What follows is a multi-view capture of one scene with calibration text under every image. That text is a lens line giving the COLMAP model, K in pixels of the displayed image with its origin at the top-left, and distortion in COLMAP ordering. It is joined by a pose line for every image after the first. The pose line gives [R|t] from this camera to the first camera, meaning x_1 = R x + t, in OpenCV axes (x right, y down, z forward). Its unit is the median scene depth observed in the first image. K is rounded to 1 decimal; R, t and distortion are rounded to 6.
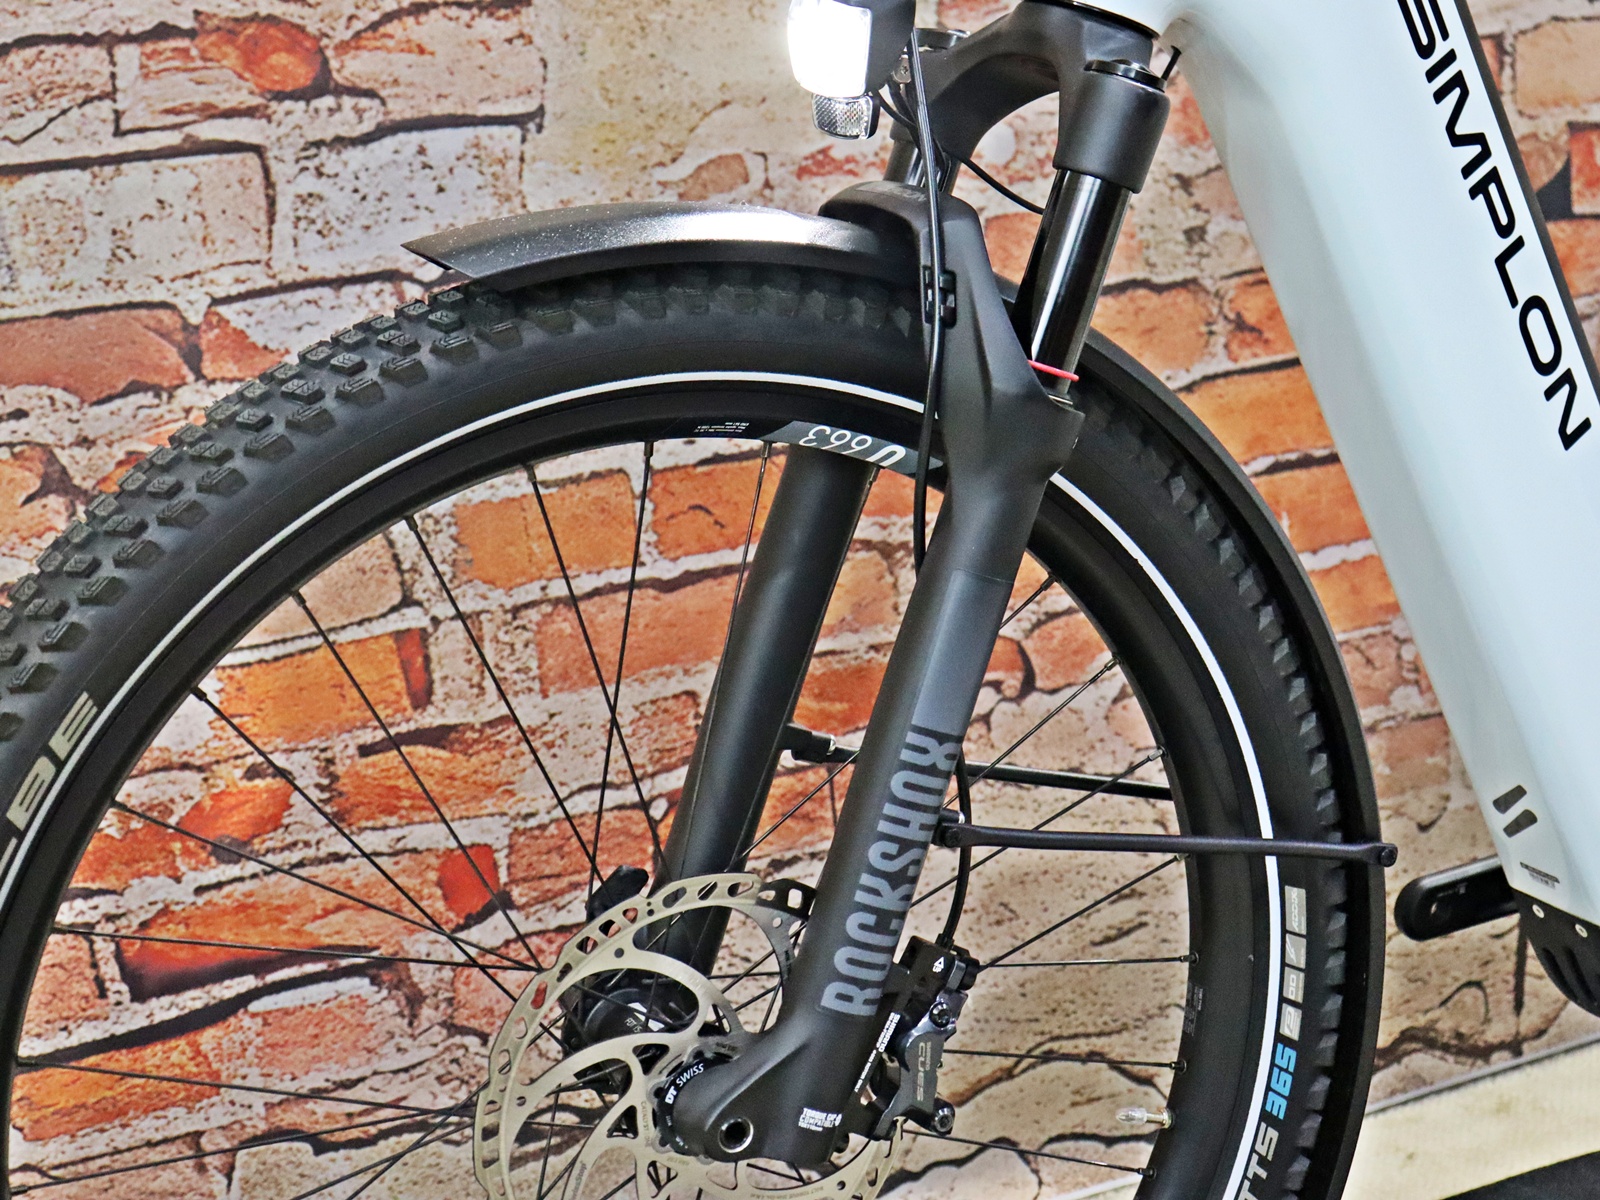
lens RADIAL K [[2832.0, 0, 752.2], [0, 2832.0, 583.7], [0, 0, 1]] dist [0.045426, 0.456147]
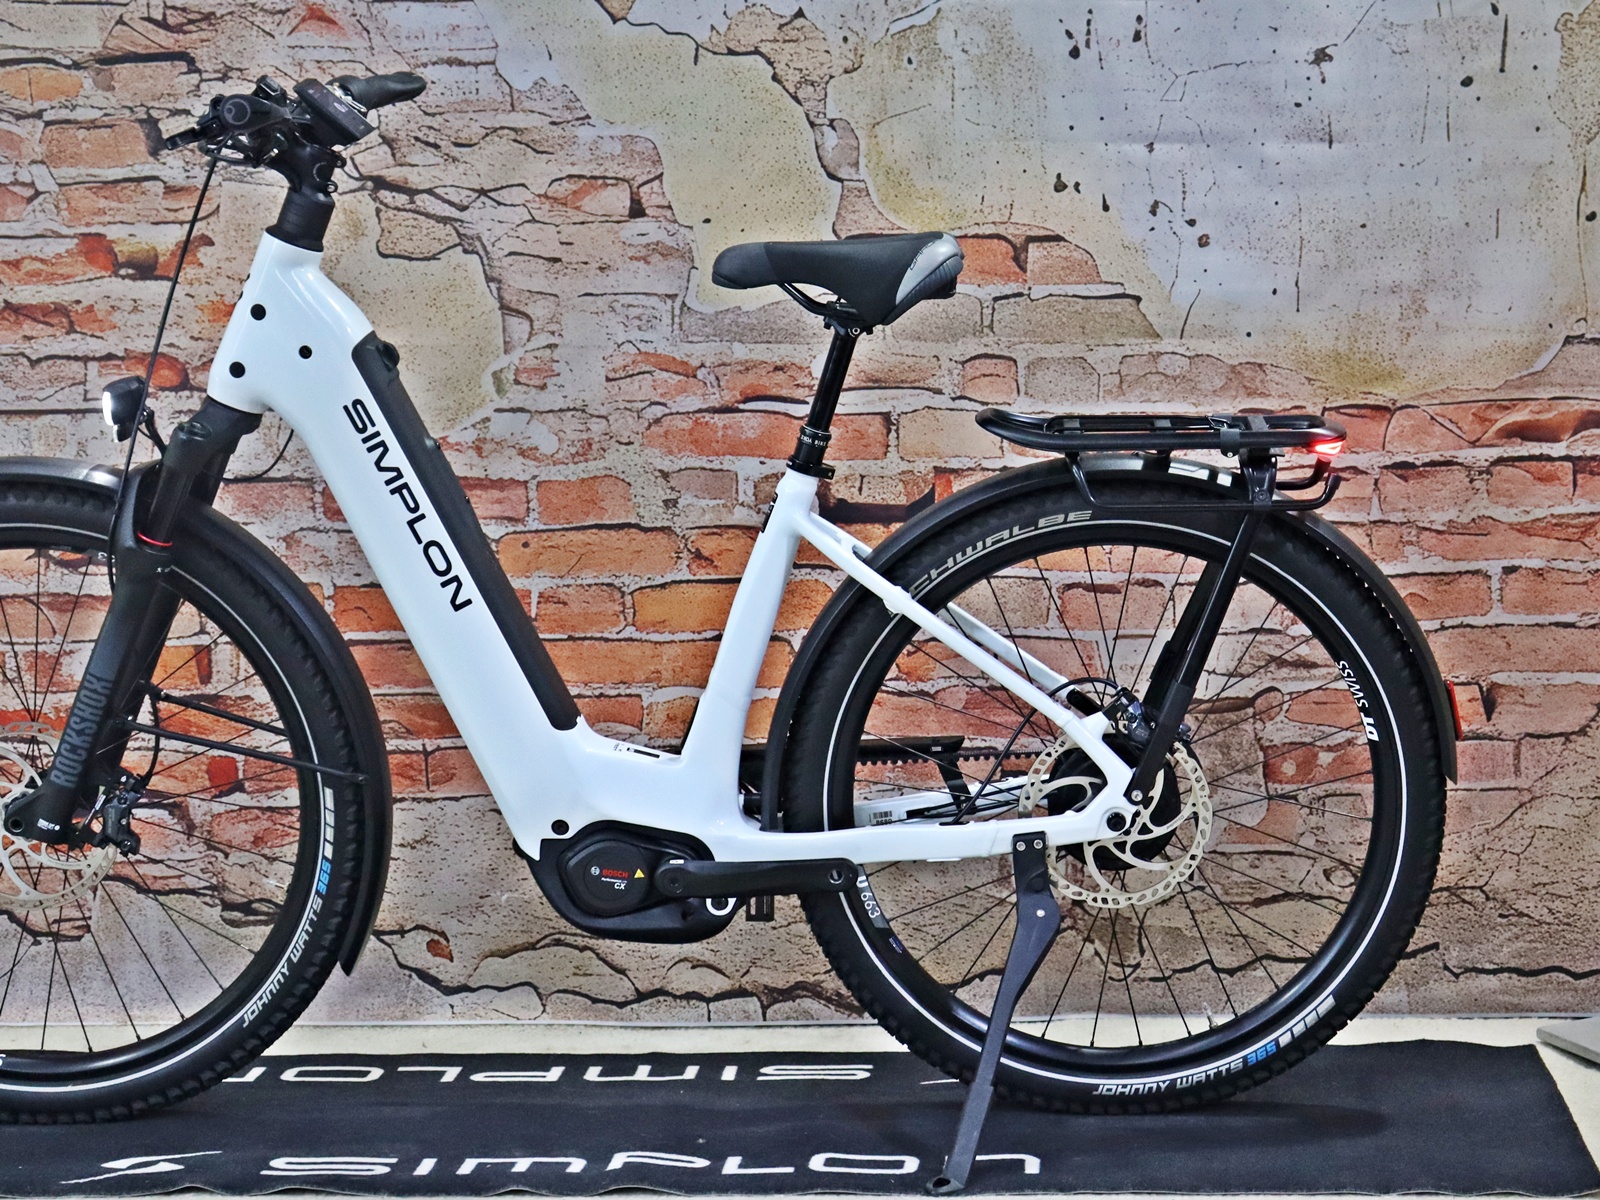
lens RADIAL K [[3330.7, 0, 951.9], [0, 3330.7, 498.1], [0, 0, 1]] dist [0.056618, 0.467755]
pose [[0.877309, 0.113494, -0.466314, 1.536362], [-0.155490, 0.986444, -0.052448, -0.048291], [0.454040, 0.118521, 0.883063, -0.955226]]
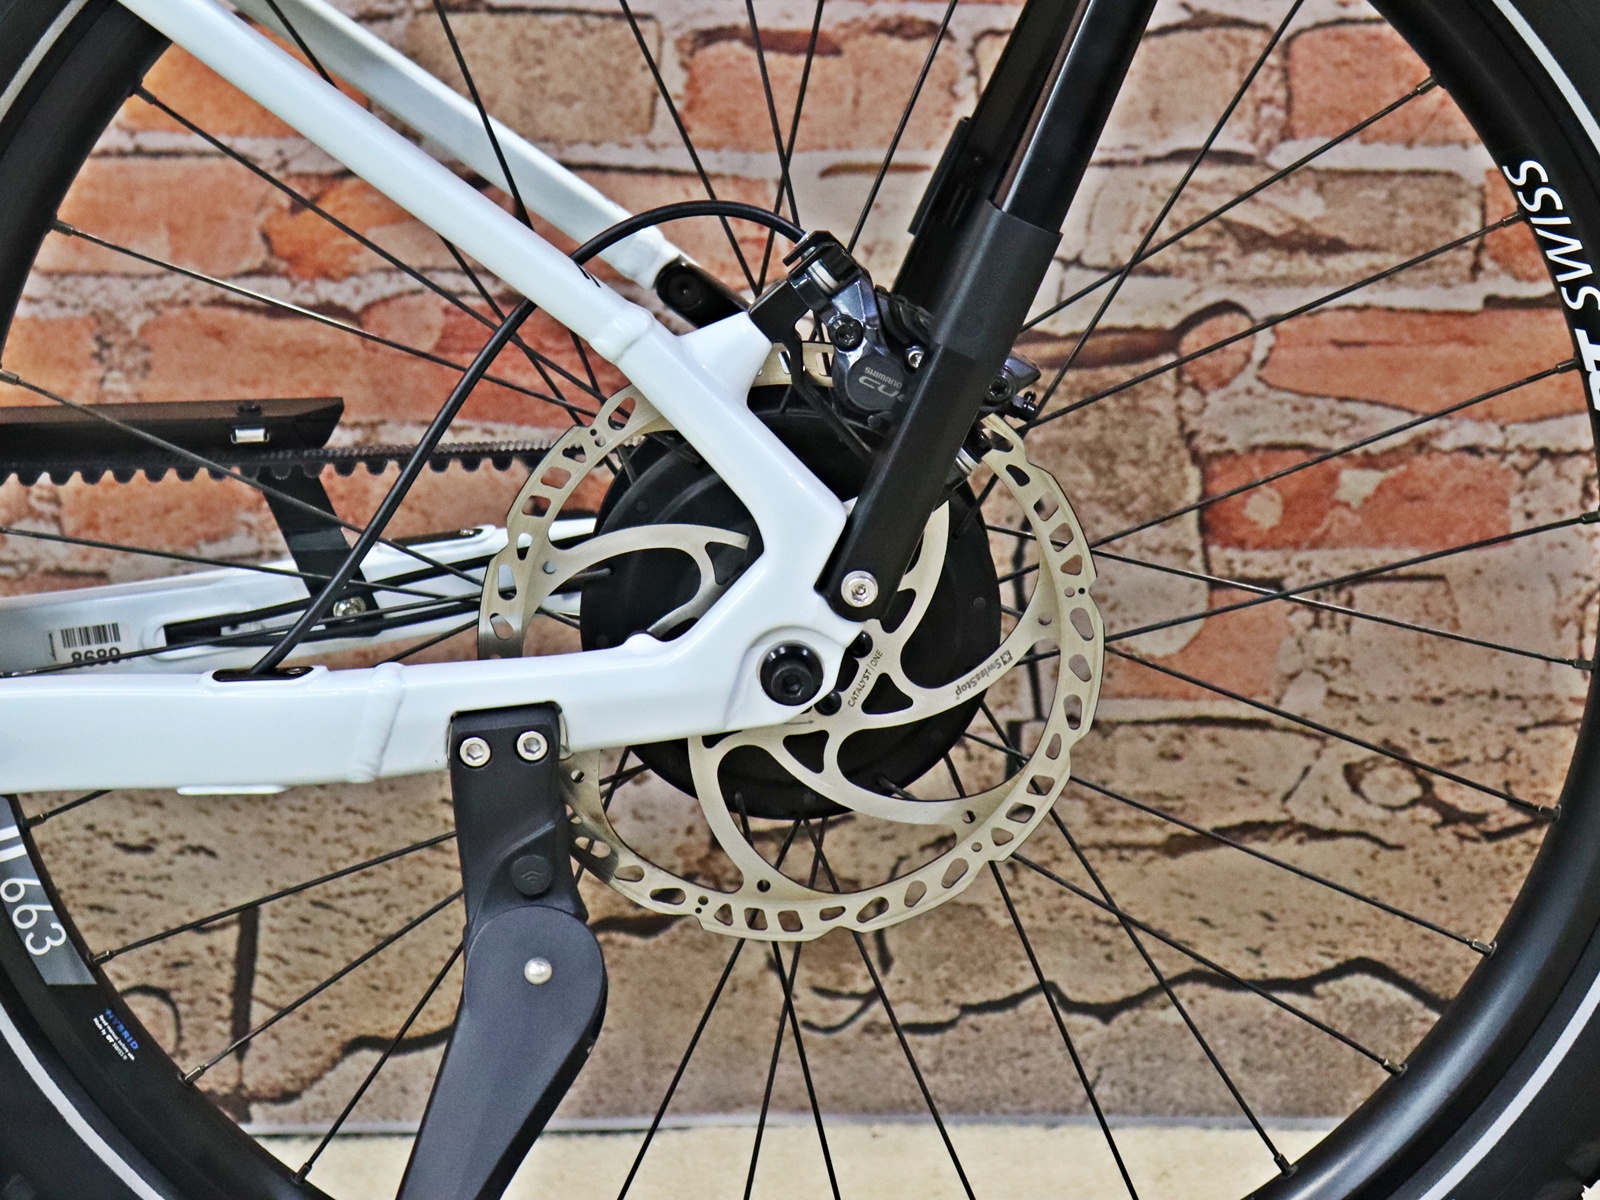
lens RADIAL K [[3488.4, 0, 865.4], [0, 3488.4, 588.0], [0, 0, 1]] dist [0.069886, 0.510584]
pose [[0.894051, 0.166832, -0.415741, 0.940651], [-0.165329, 0.985431, 0.039902, -0.017681], [0.416341, 0.033060, 0.908607, 0.410647]]
